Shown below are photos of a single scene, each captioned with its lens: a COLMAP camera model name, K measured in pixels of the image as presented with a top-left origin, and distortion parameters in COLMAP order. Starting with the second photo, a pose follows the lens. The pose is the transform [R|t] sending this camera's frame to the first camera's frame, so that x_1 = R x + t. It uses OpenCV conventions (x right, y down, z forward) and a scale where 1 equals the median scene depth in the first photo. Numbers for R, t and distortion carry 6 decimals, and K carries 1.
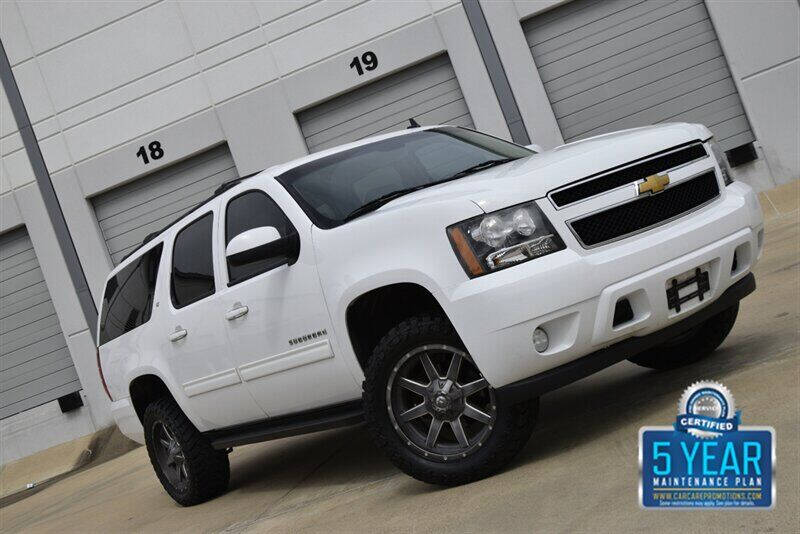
lens RADIAL K [[1093.3, 0, 400.0], [0, 1093.3, 267.0], [0, 0, 1]] dist [-0.027425, -0.011498]
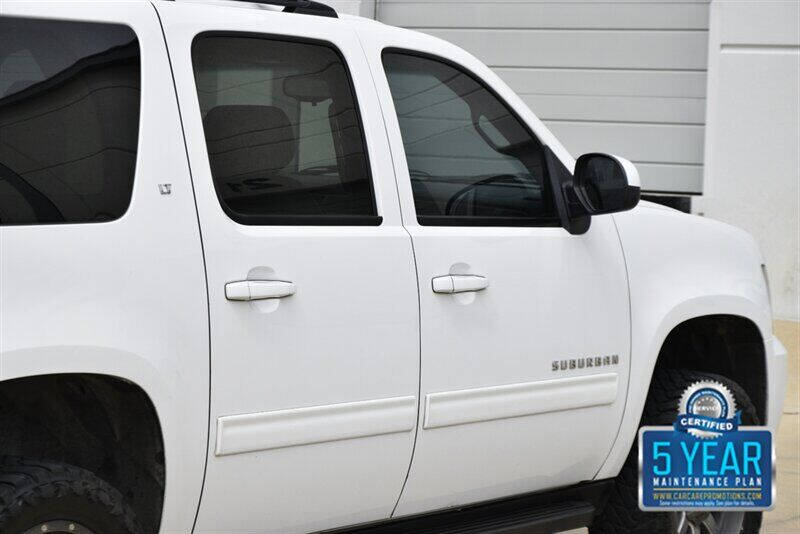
lens RADIAL K [[2686.0, 0, 400.0], [0, 2686.0, 267.0], [0, 0, 1]] dist [0.058132, 0.830293]
pose [[-0.351153, 0.280878, 0.893196, -1.520945], [0.078859, 0.959428, -0.270702, 0.447983], [-0.932991, -0.024622, -0.359056, 1.837982]]
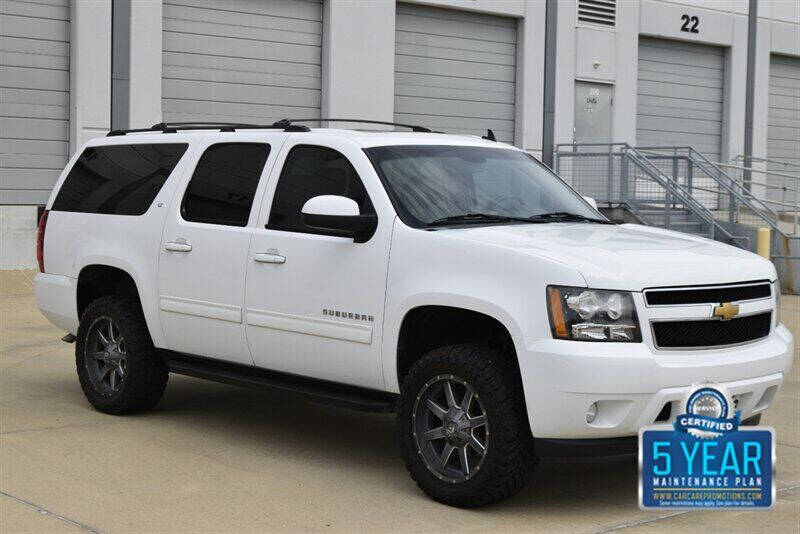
lens RADIAL K [[1427.9, 0, 400.0], [0, 1427.9, 267.0], [0, 0, 1]] dist [-0.030521, -0.045547]
pose [[0.922187, 0.354115, 0.155478, -0.301497], [-0.362454, 0.931579, 0.028073, -0.037229], [-0.134899, -0.082242, 0.987440, -0.360086]]
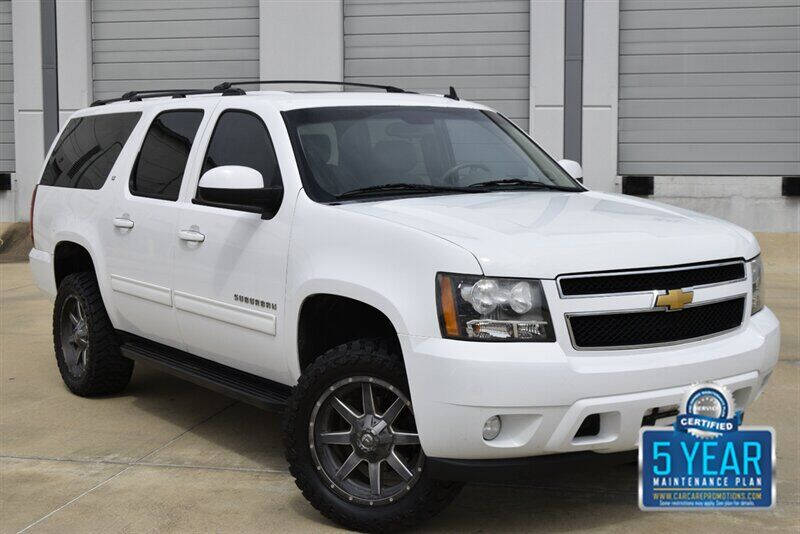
lens RADIAL K [[1217.5, 0, 400.0], [0, 1217.5, 267.0], [0, 0, 1]] dist [-0.029026, 0.009327]
pose [[0.939995, 0.339106, 0.037632, -0.023314], [-0.341170, 0.933081, 0.113855, -0.133628], [0.003495, -0.119862, 0.992784, 0.018326]]
